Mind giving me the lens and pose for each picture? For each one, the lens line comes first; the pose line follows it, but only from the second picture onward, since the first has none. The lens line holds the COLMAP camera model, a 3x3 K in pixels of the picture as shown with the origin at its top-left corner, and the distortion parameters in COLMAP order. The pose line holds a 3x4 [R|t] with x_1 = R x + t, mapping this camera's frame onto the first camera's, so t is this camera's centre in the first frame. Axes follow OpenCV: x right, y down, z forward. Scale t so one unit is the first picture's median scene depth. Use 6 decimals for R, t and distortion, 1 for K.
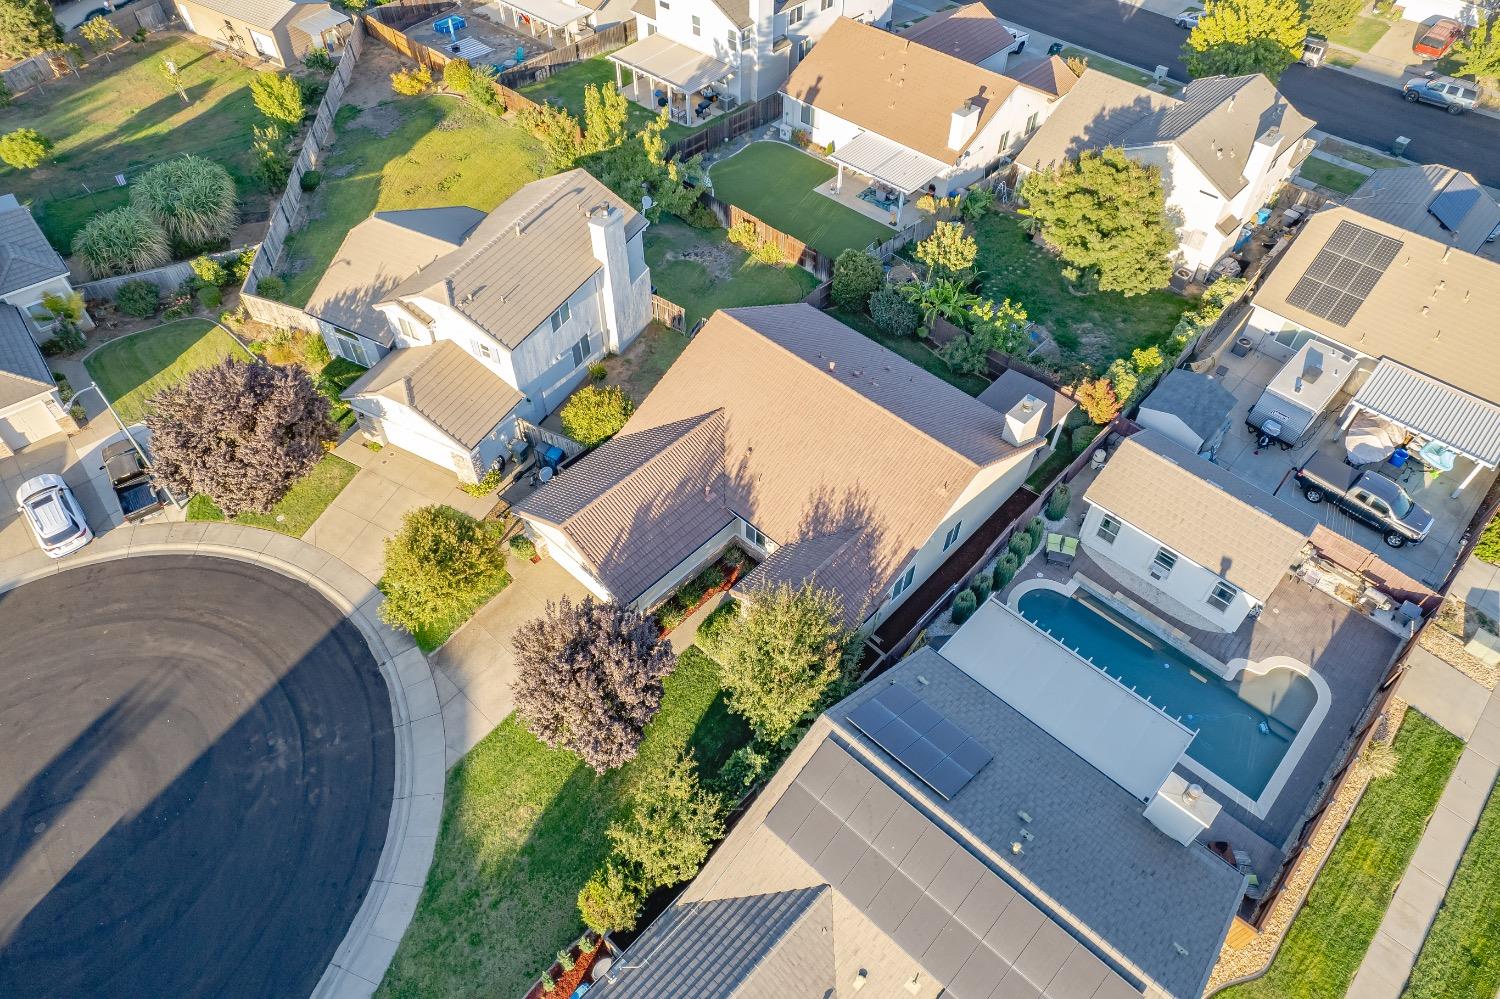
lens RADIAL K [[958.9, 0, 742.8], [0, 958.9, 502.7], [0, 0, 1]] dist [-0.076940, 0.069027]
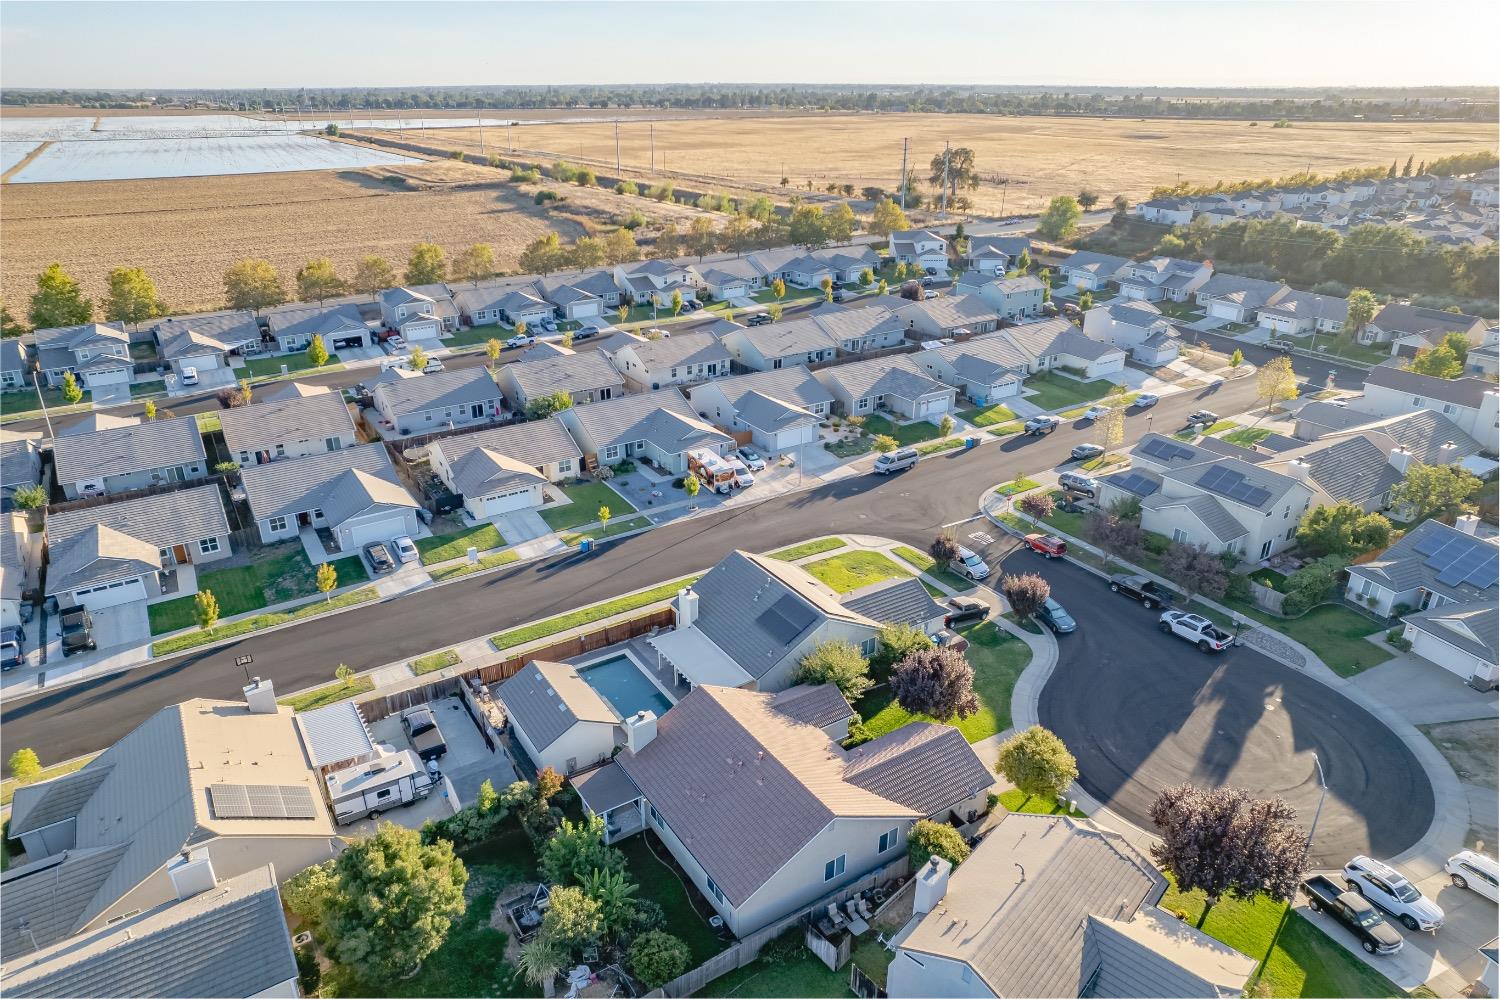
lens RADIAL K [[958.9, 0, 739.9], [0, 958.9, 503.2], [0, 0, 1]] dist [-0.076940, 0.069027]
pose [[-0.969814, -0.095517, 0.224361, -0.139100], [0.187687, 0.295007, 0.936880, -1.435833], [-0.155676, 0.950709, -0.268174, 0.974802]]
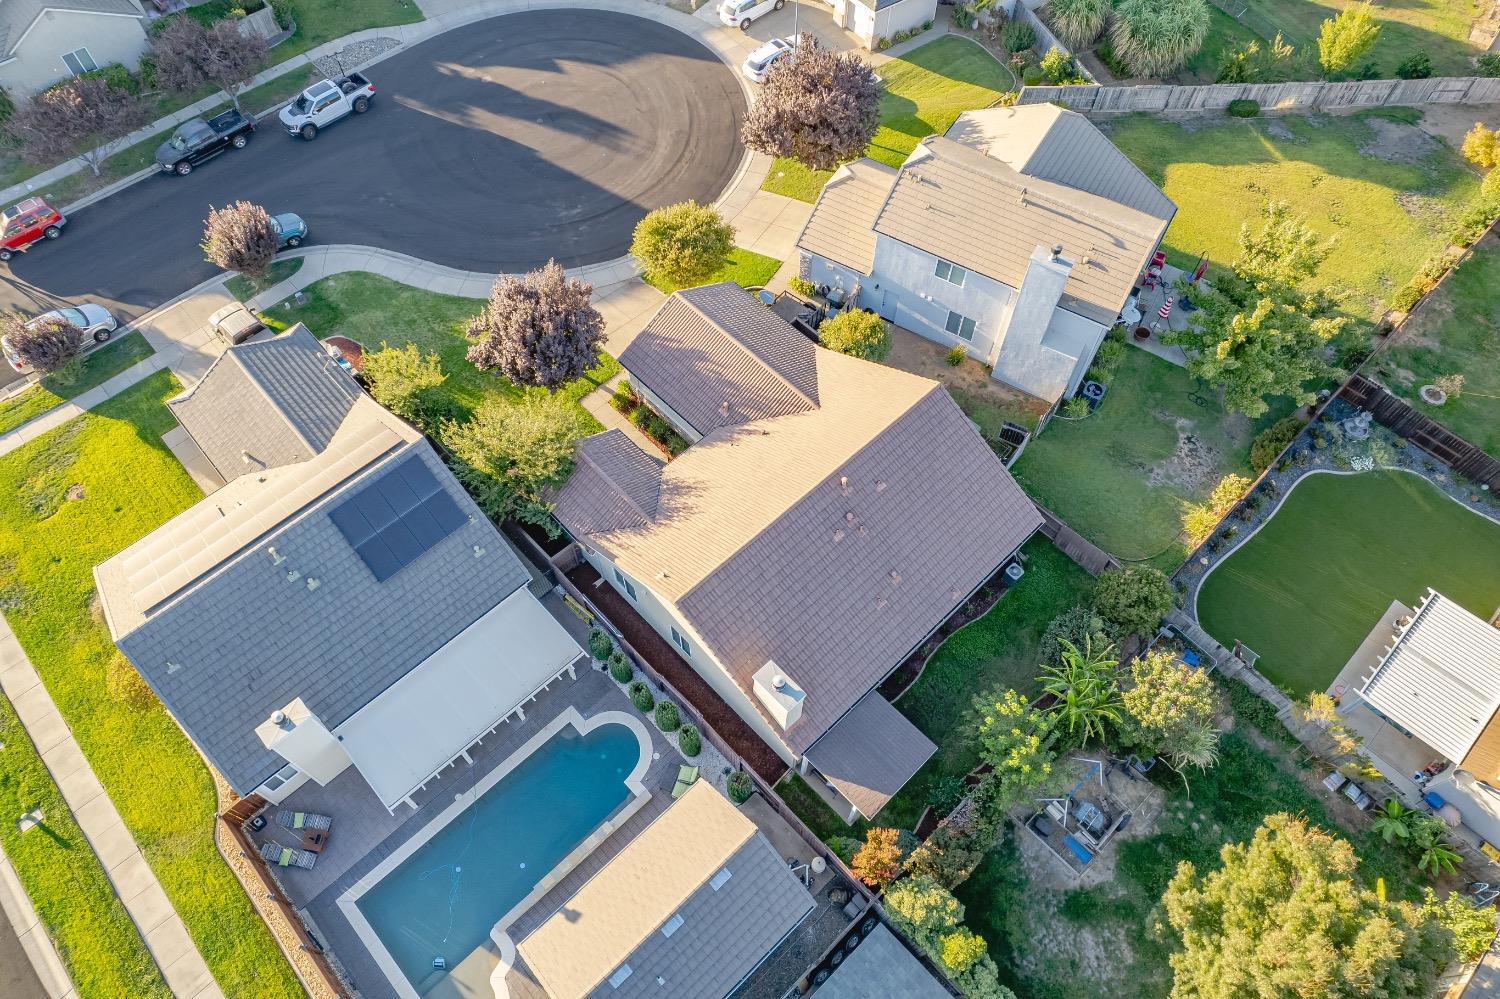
lens RADIAL K [[958.9, 0, 740.3], [0, 958.9, 505.0], [0, 0, 1]] dist [-0.076940, 0.069027]
pose [[-0.055356, 0.849412, -0.524819, 0.548429], [-0.756564, 0.307325, 0.577202, -0.541257], [0.651572, 0.429011, 0.625622, 0.376861]]
